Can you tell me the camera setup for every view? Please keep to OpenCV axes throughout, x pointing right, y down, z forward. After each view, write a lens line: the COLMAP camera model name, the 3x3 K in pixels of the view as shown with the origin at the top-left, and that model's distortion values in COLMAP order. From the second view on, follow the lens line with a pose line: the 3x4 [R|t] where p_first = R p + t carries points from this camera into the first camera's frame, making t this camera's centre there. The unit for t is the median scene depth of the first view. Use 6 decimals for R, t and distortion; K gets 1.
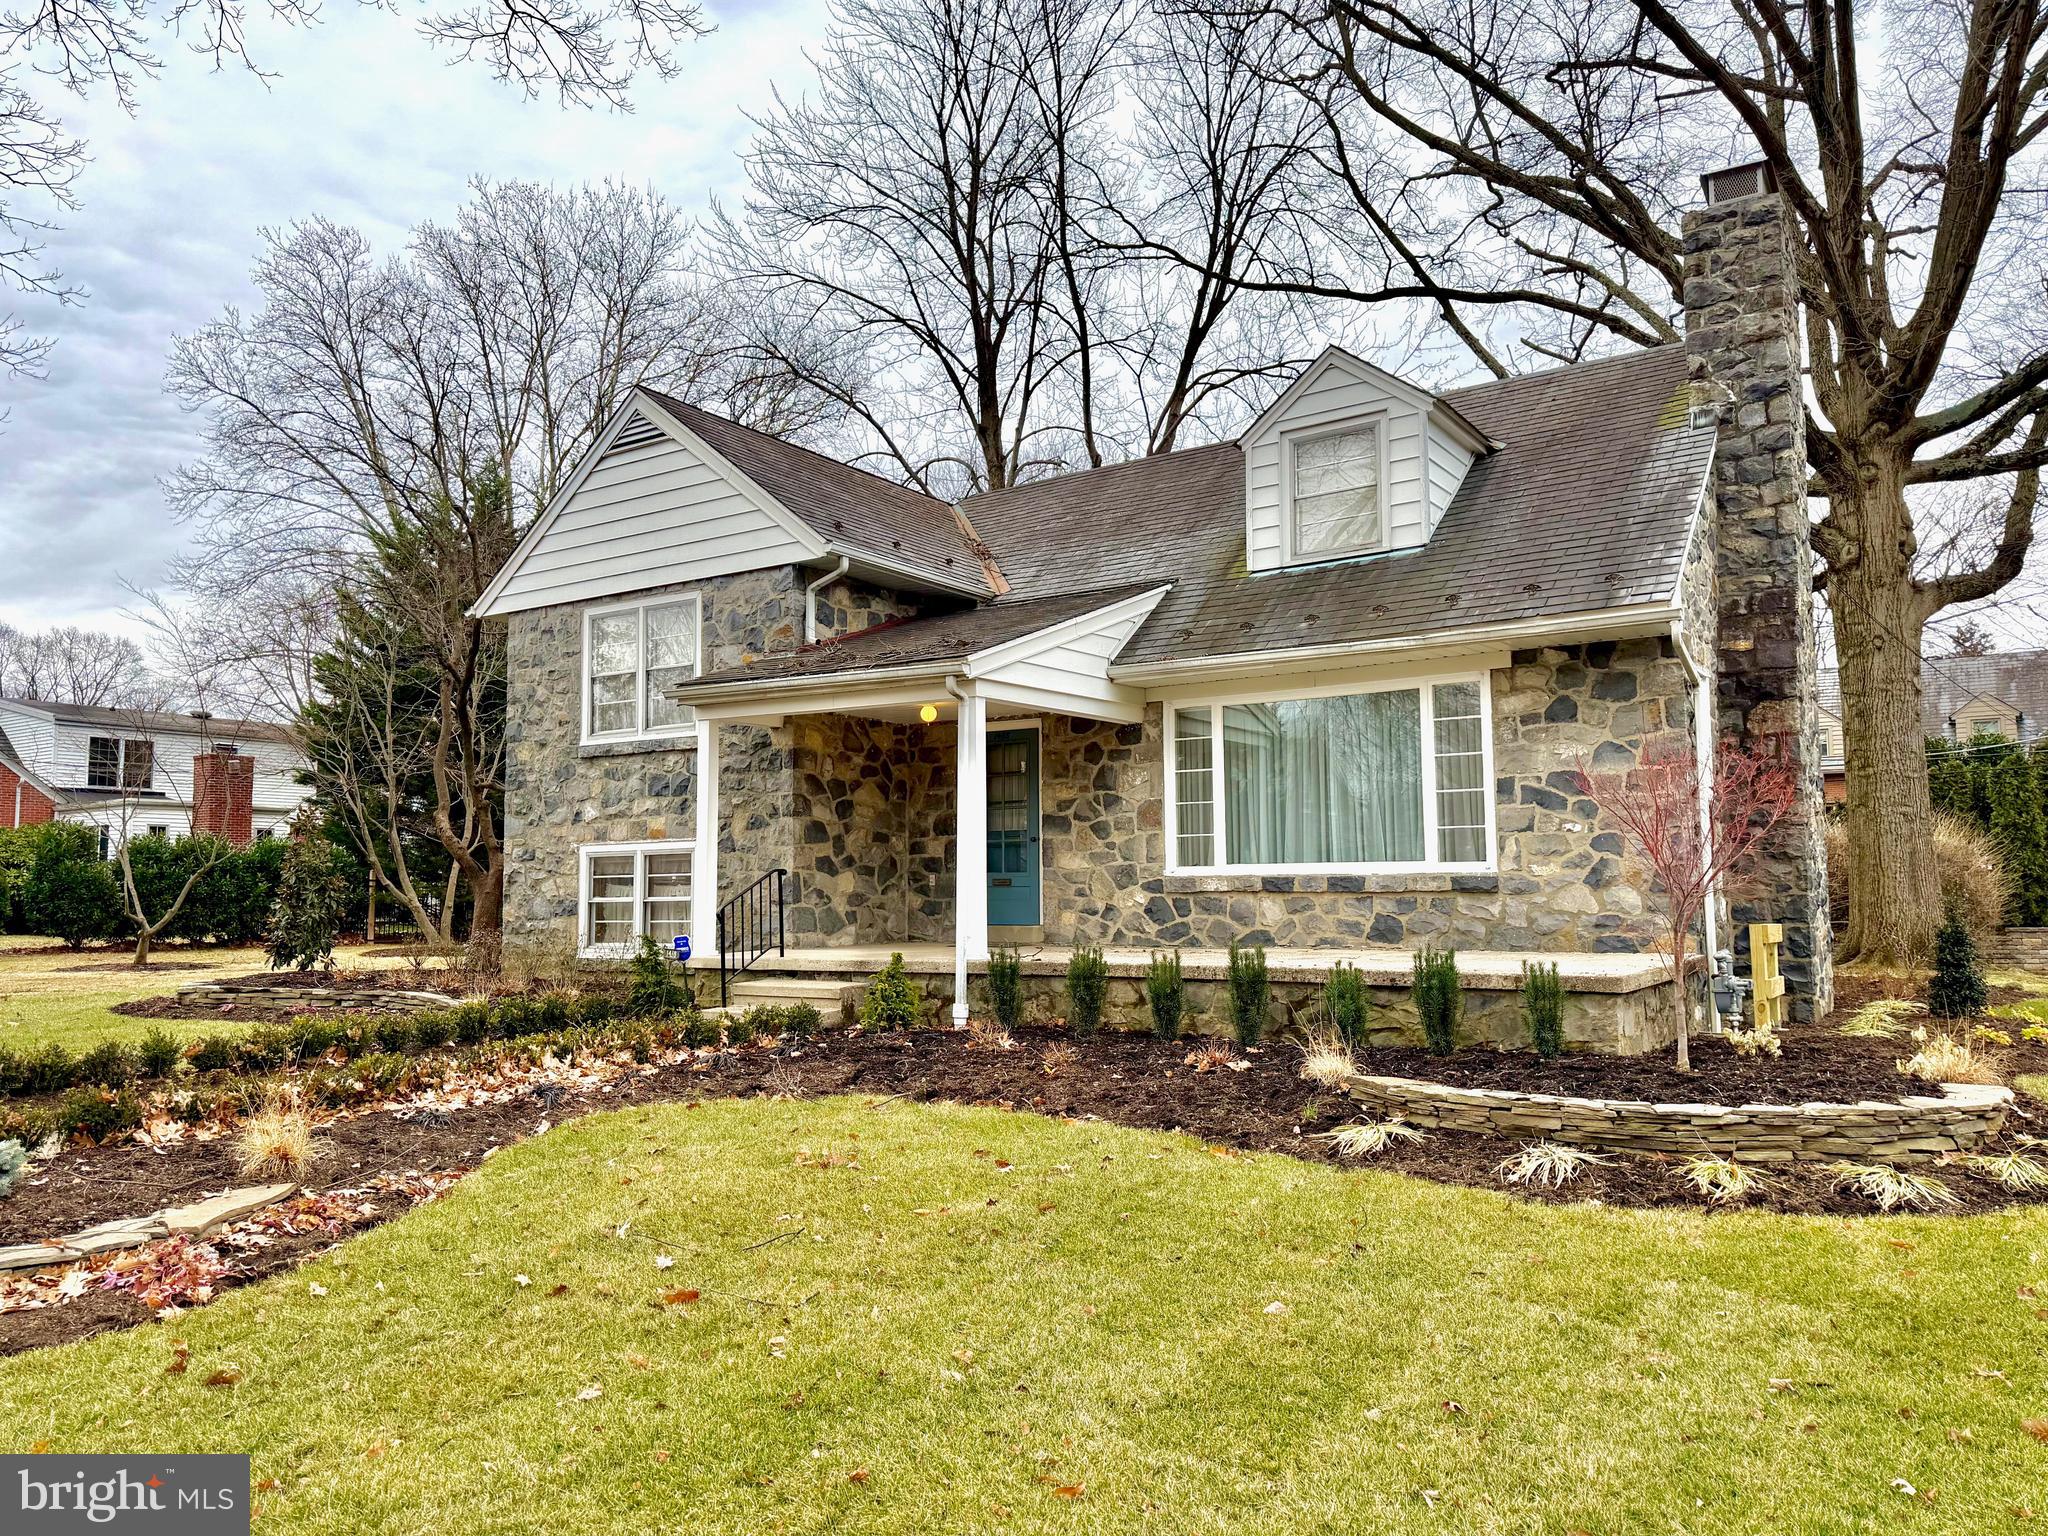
lens RADIAL K [[1428.4, 0, 1020.6], [0, 1428.4, 770.5], [0, 0, 1]] dist [0.133429, -0.130717]
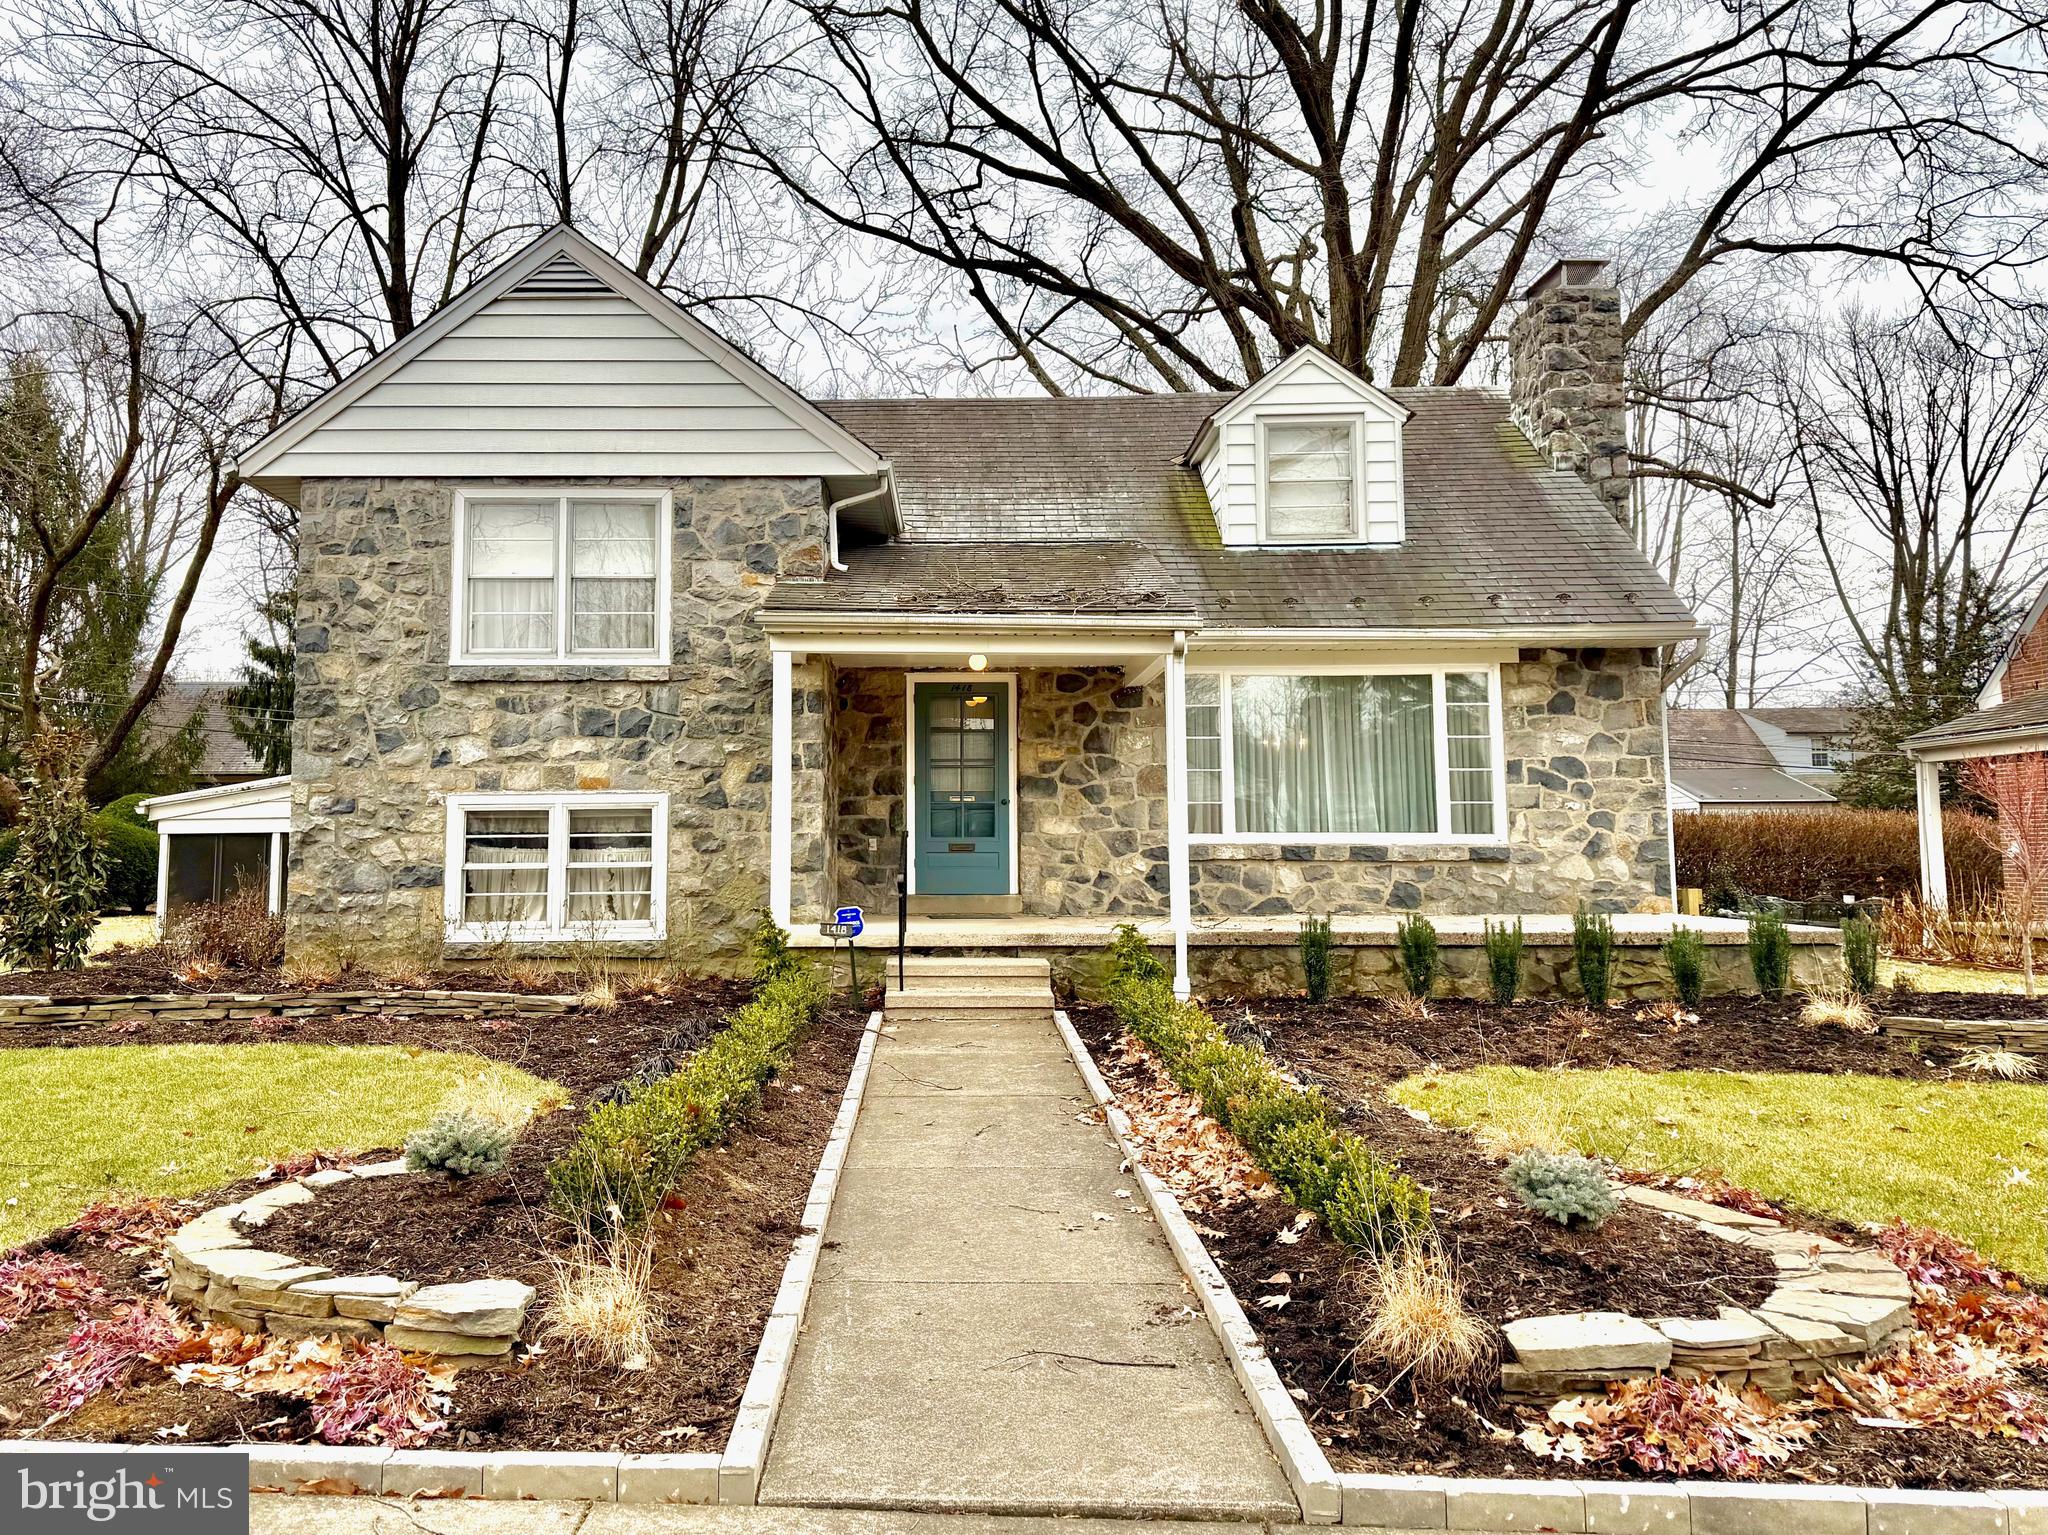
lens RADIAL K [[1580.6, 0, 916.7], [0, 1580.6, 687.8], [0, 0, 1]] dist [0.114273, -0.005496]
pose [[0.839348, 0.062428, 0.539998, -0.636053], [-0.050002, 0.998039, -0.037661, 0.016611], [-0.541290, 0.004610, 0.840824, 0.173666]]
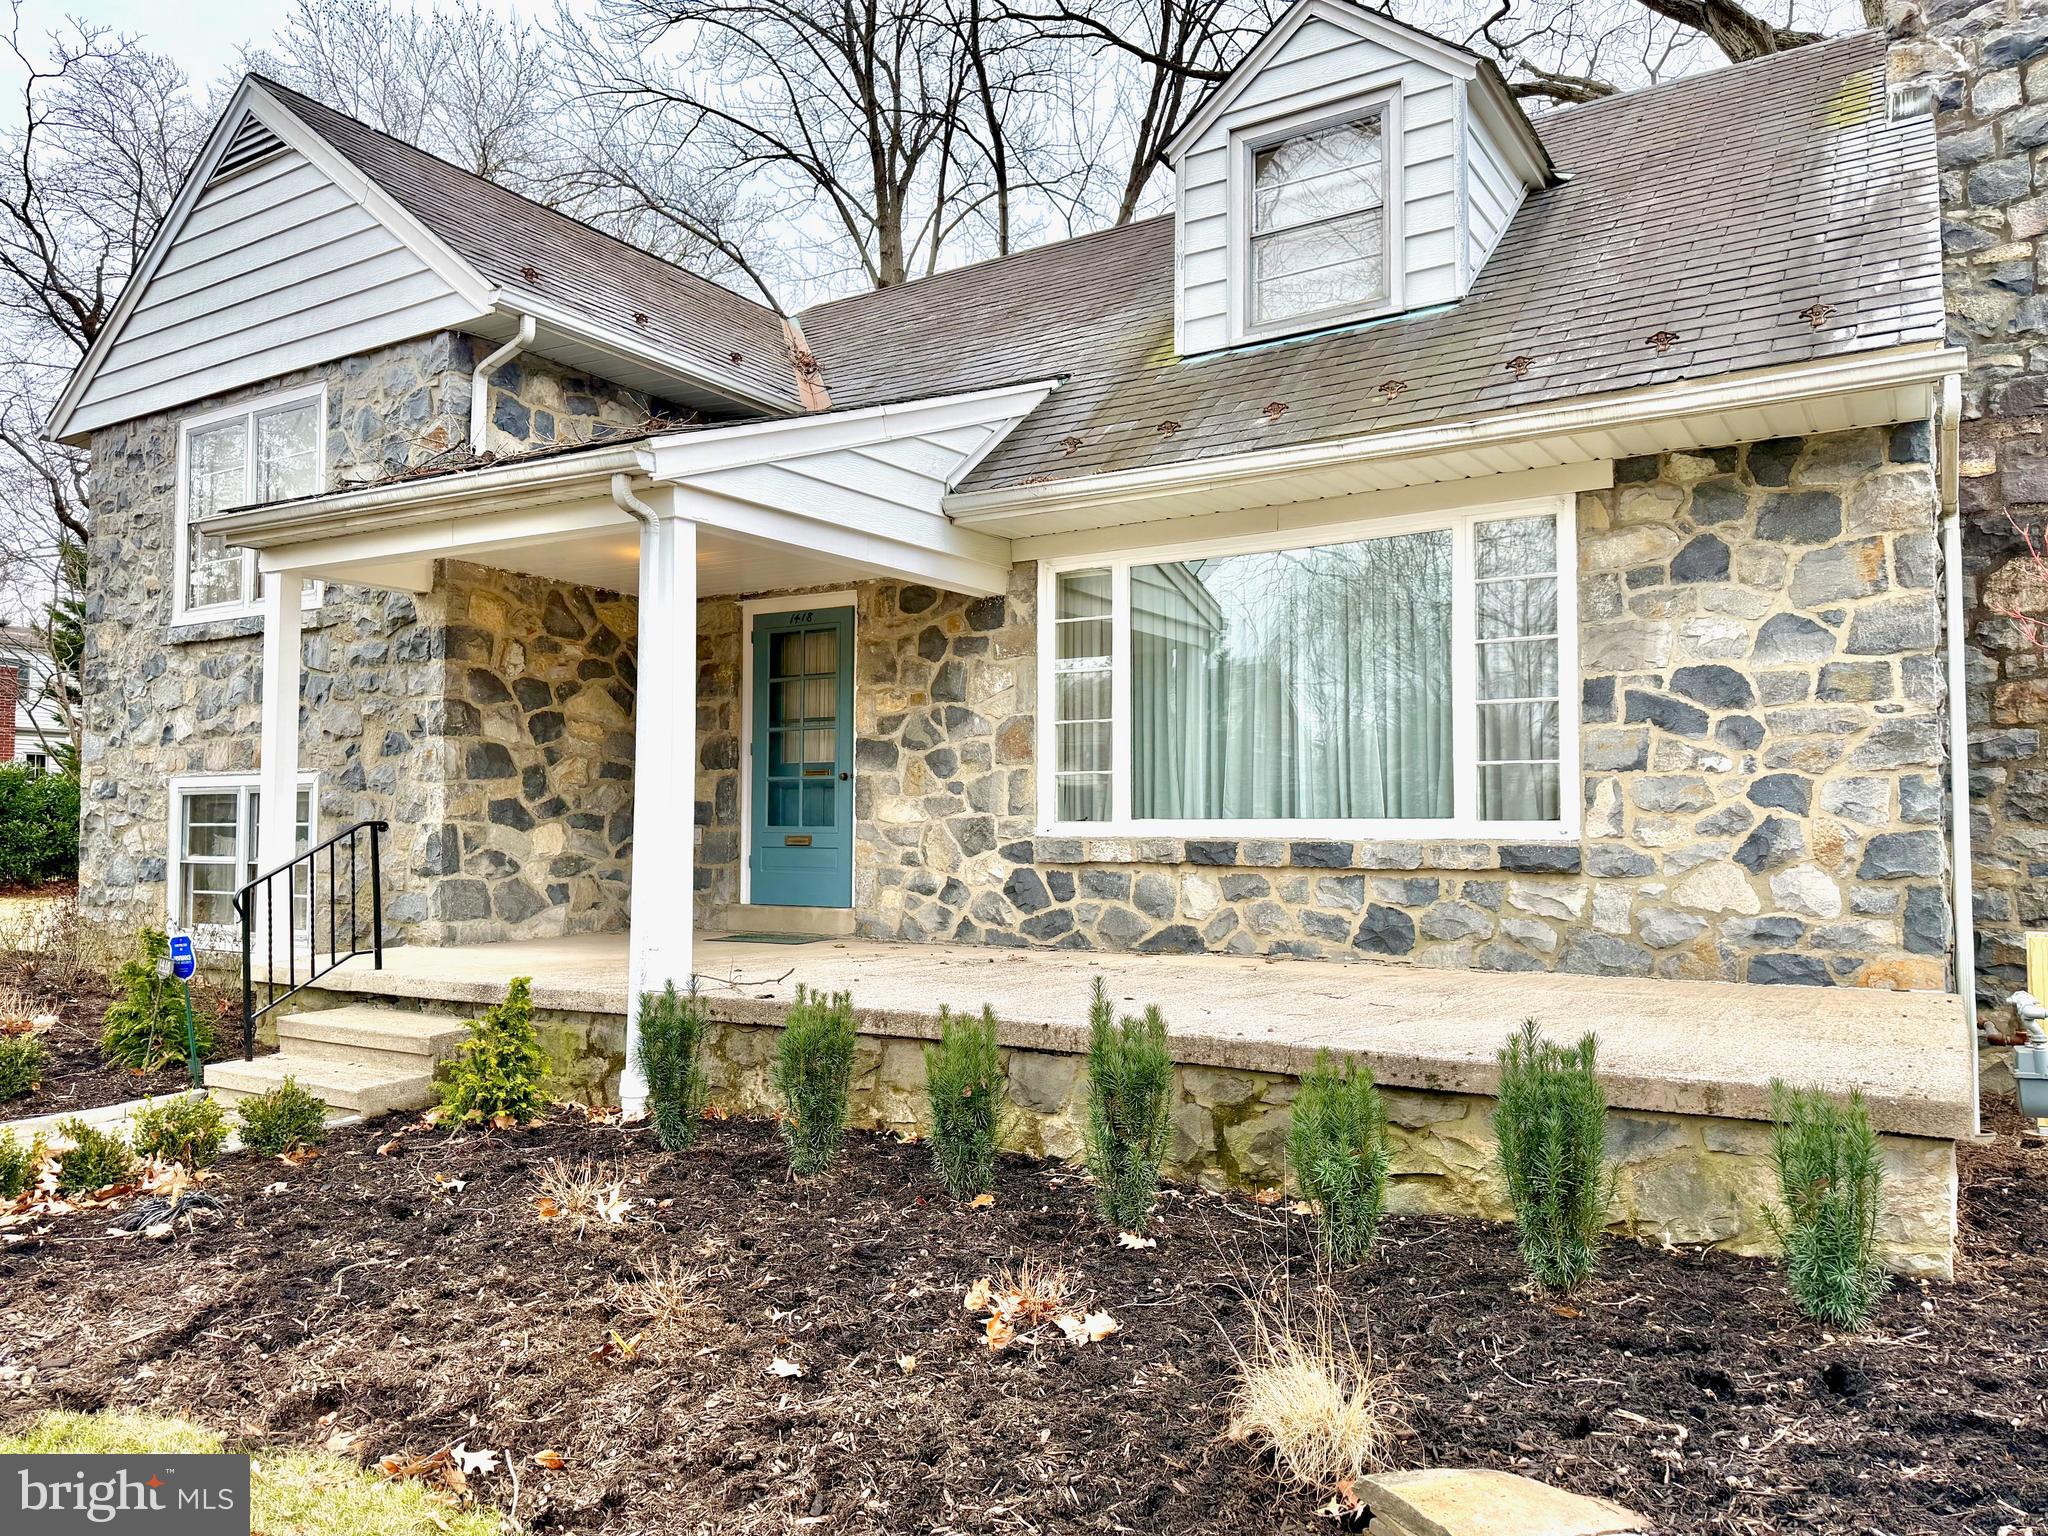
lens RADIAL K [[1418.5, 0, 1024.0], [0, 1418.5, 768.0], [0, 0, 1]] dist [0.100236, -0.127718]
pose [[0.999387, 0.011328, 0.033131, 0.073609], [-0.012698, 0.999060, 0.041443, 0.017385], [-0.032630, -0.041839, 0.998591, 0.370684]]
